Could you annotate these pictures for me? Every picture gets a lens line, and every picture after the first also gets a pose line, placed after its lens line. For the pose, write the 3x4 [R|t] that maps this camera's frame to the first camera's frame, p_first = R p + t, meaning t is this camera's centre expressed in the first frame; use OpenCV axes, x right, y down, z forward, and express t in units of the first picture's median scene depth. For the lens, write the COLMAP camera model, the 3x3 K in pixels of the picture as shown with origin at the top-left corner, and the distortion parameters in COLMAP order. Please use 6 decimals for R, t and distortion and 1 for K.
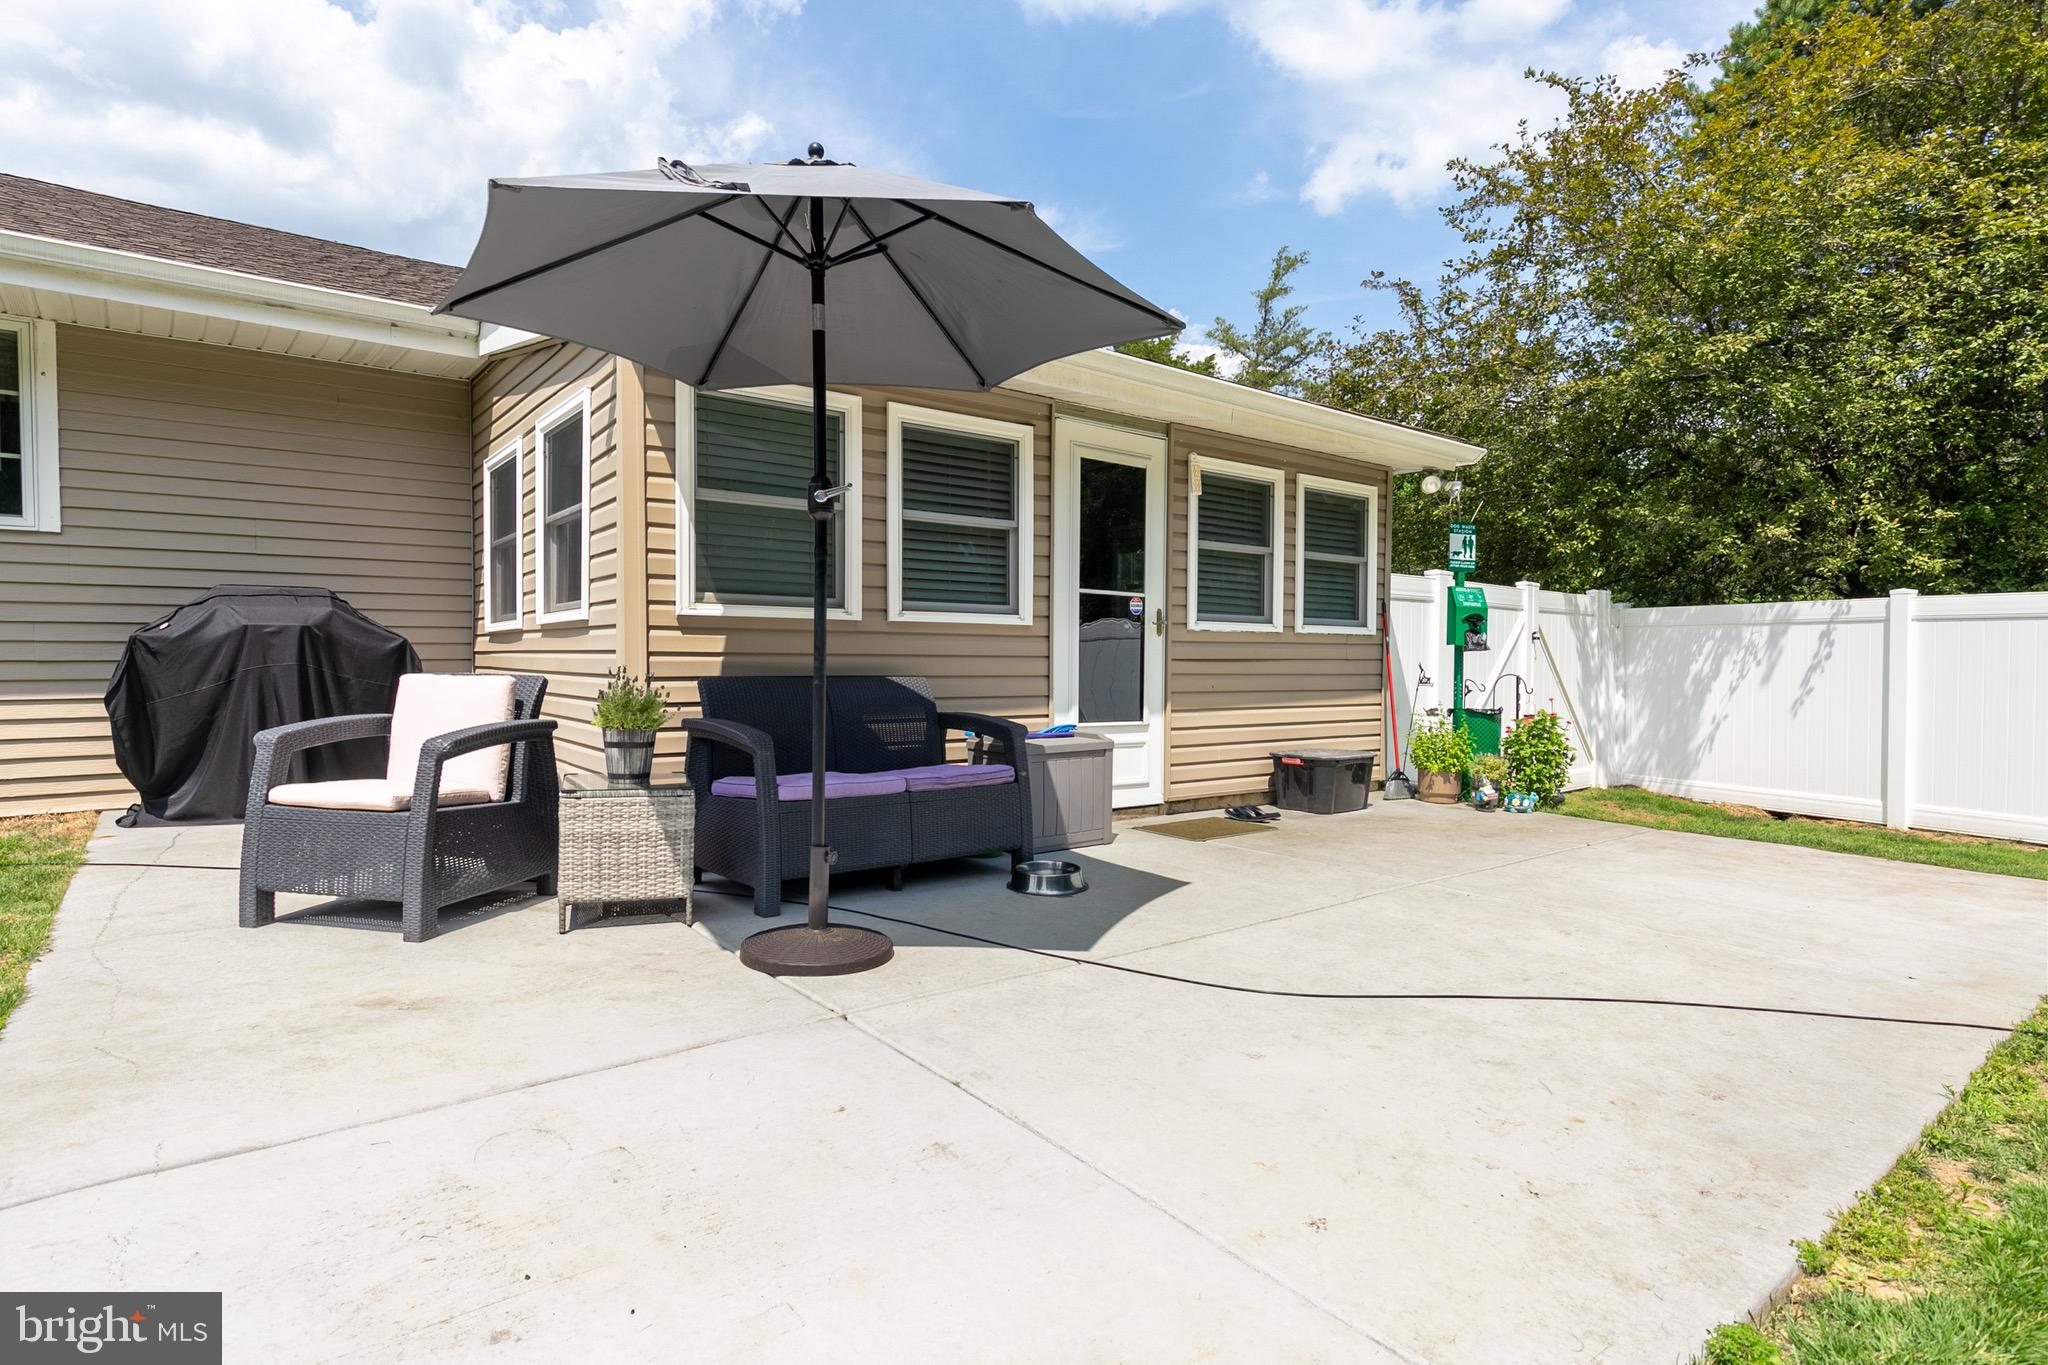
lens RADIAL K [[1044.0, 0, 1021.6], [0, 1044.0, 688.4], [0, 0, 1]] dist [-0.005548, 0.000213]
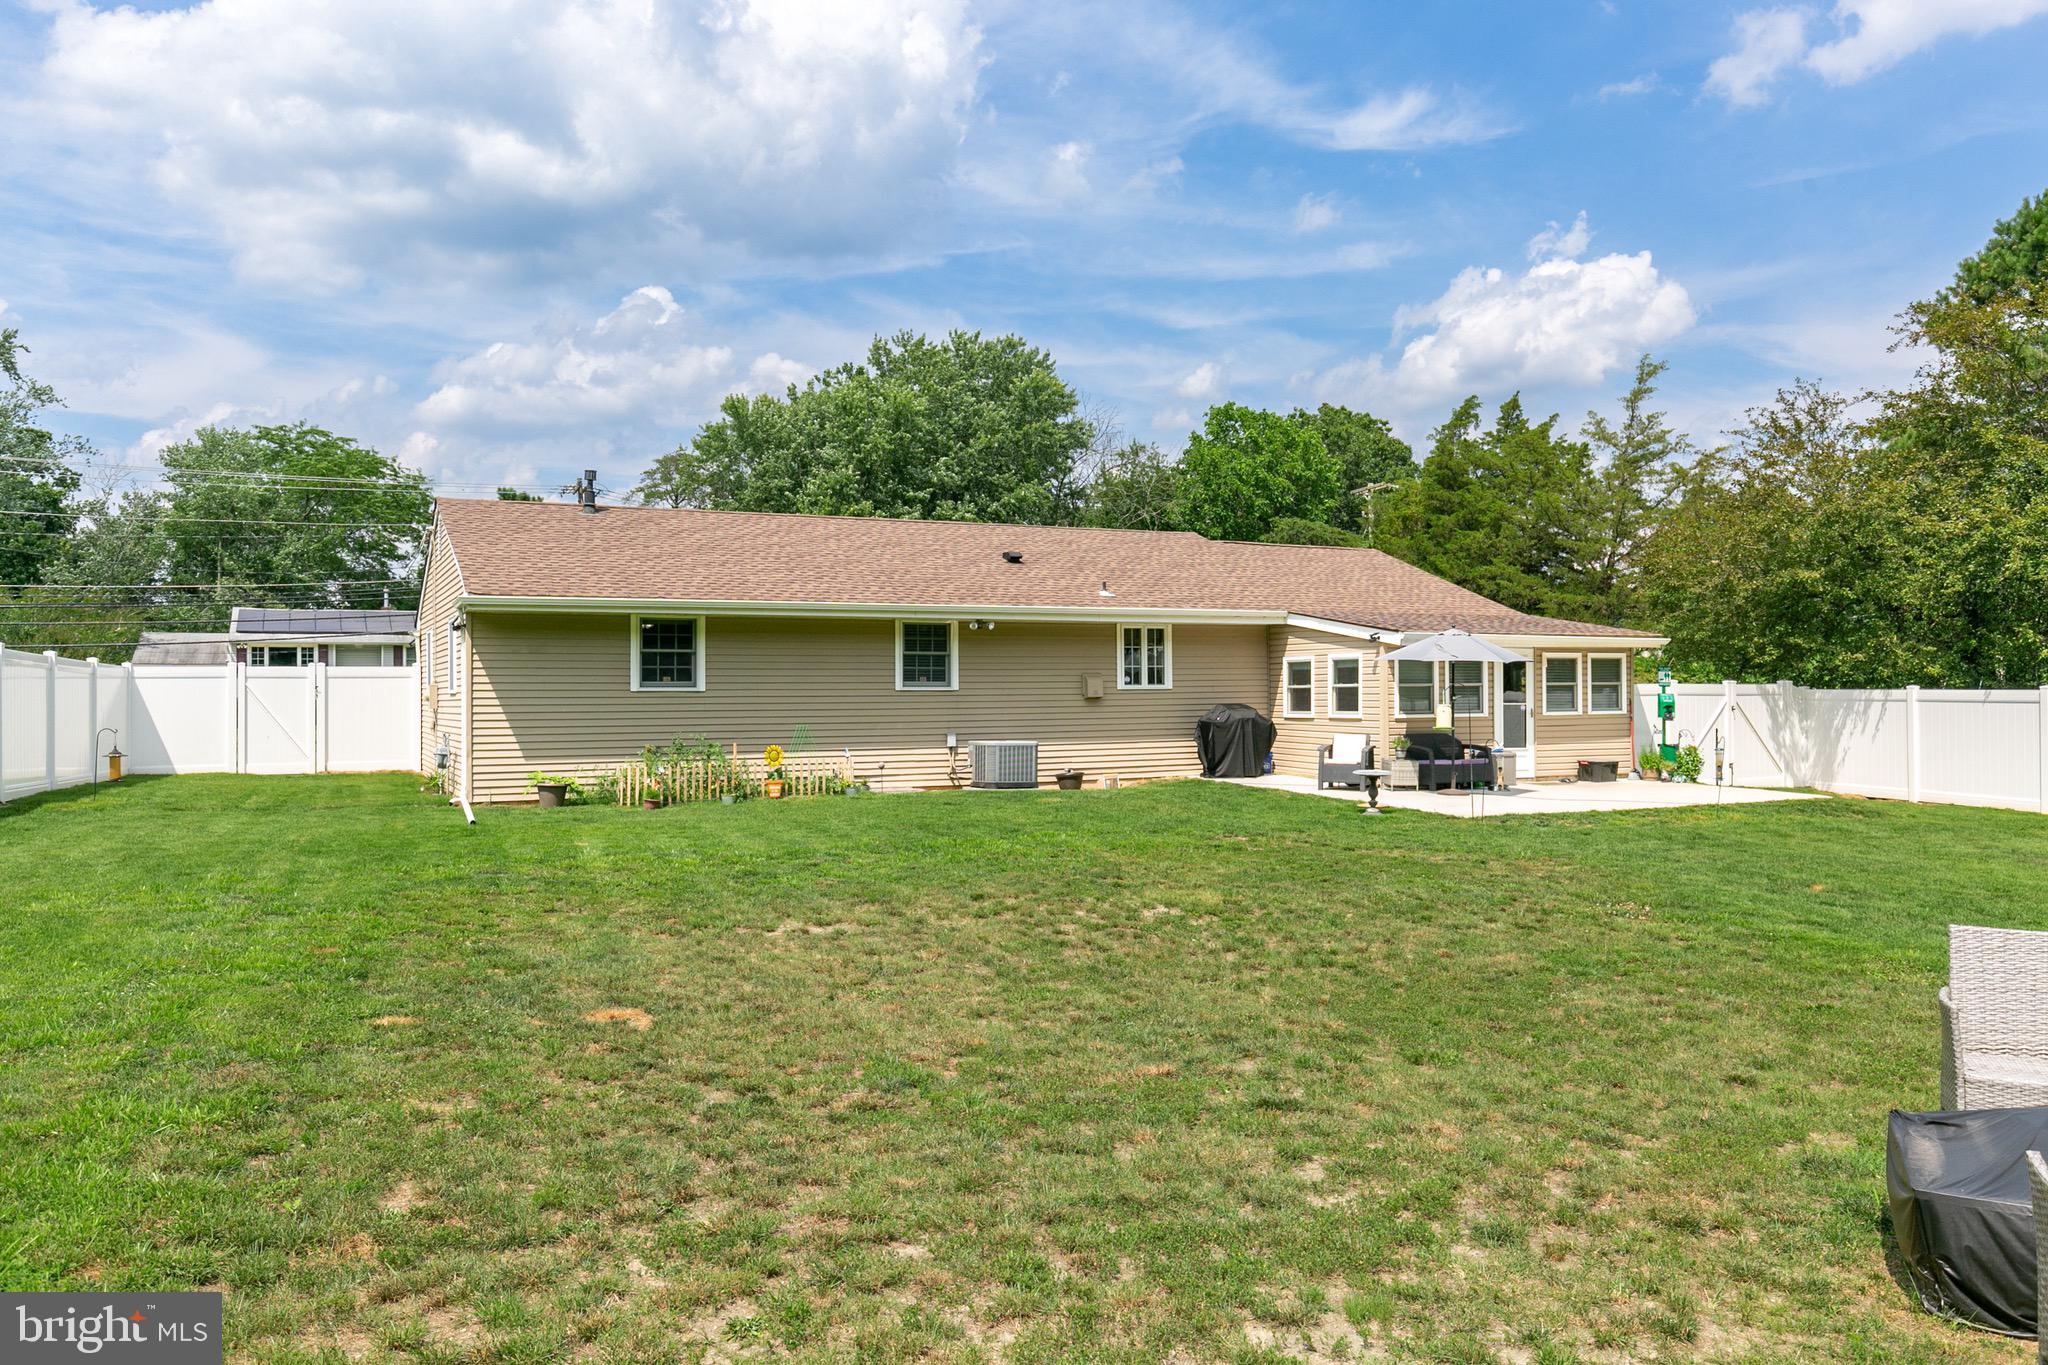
lens RADIAL K [[1481.2, 0, 1024.0], [0, 1481.2, 682.5], [0, 0, 1]] dist [0.002711, -0.001723]
pose [[0.977372, -0.012192, -0.211175, -0.324384], [0.005590, 0.999478, -0.031834, -0.022950], [0.211453, 0.029933, 0.976930, -2.862237]]
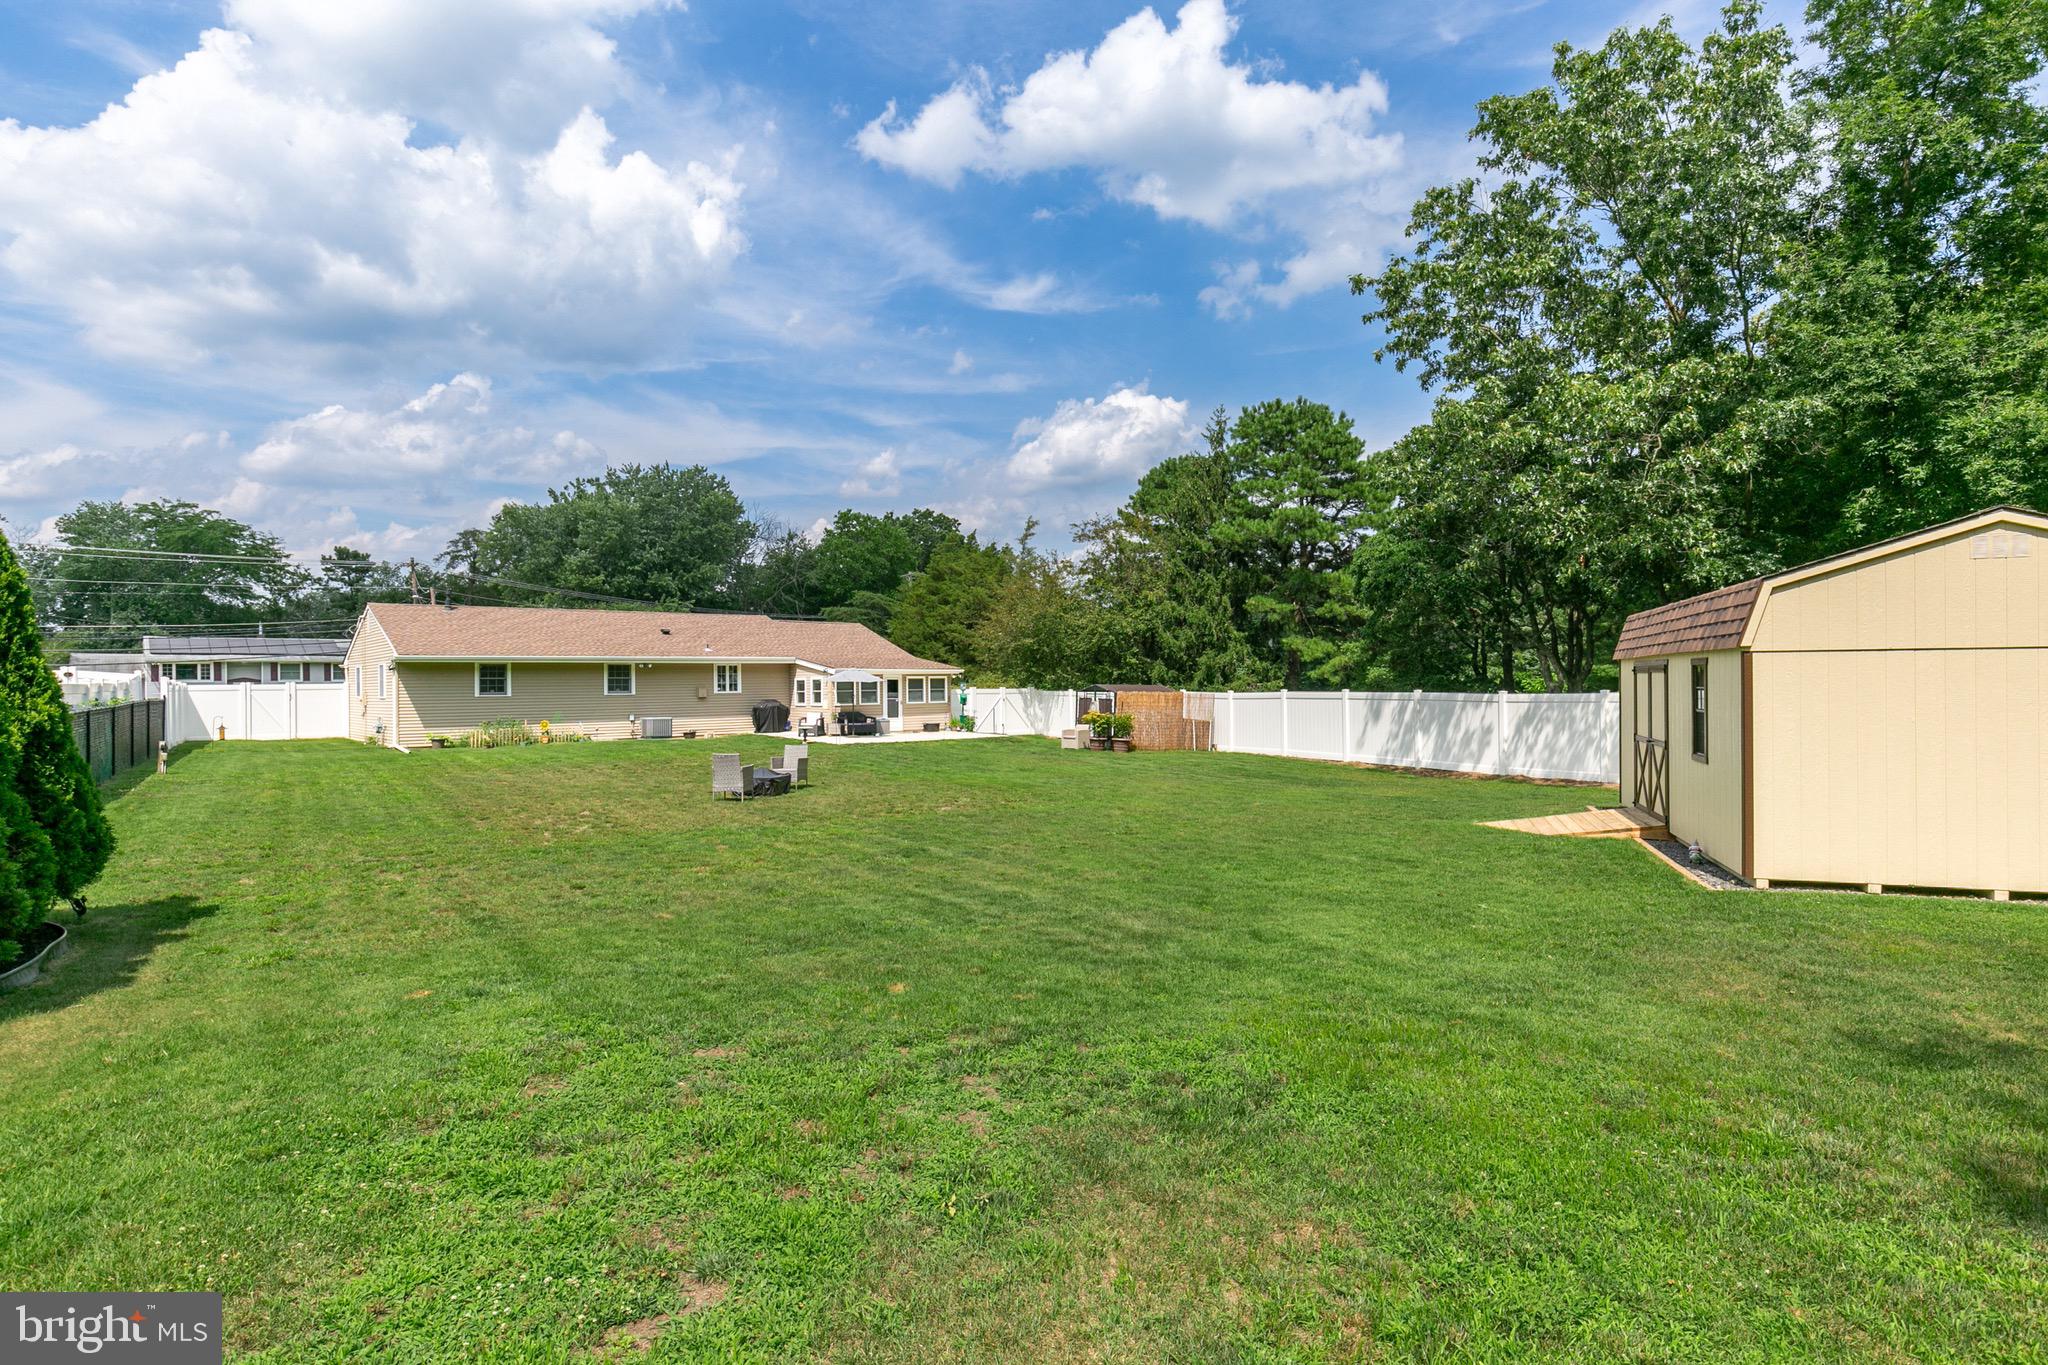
lens RADIAL K [[1044.0, 0, 1021.6], [0, 1044.0, 688.4], [0, 0, 1]] dist [-0.005548, 0.000213]
pose [[0.999562, -0.015116, 0.025452, 0.638026], [0.015555, 0.999732, -0.017156, -0.024982], [-0.025186, 0.017545, 0.999529, -4.924898]]
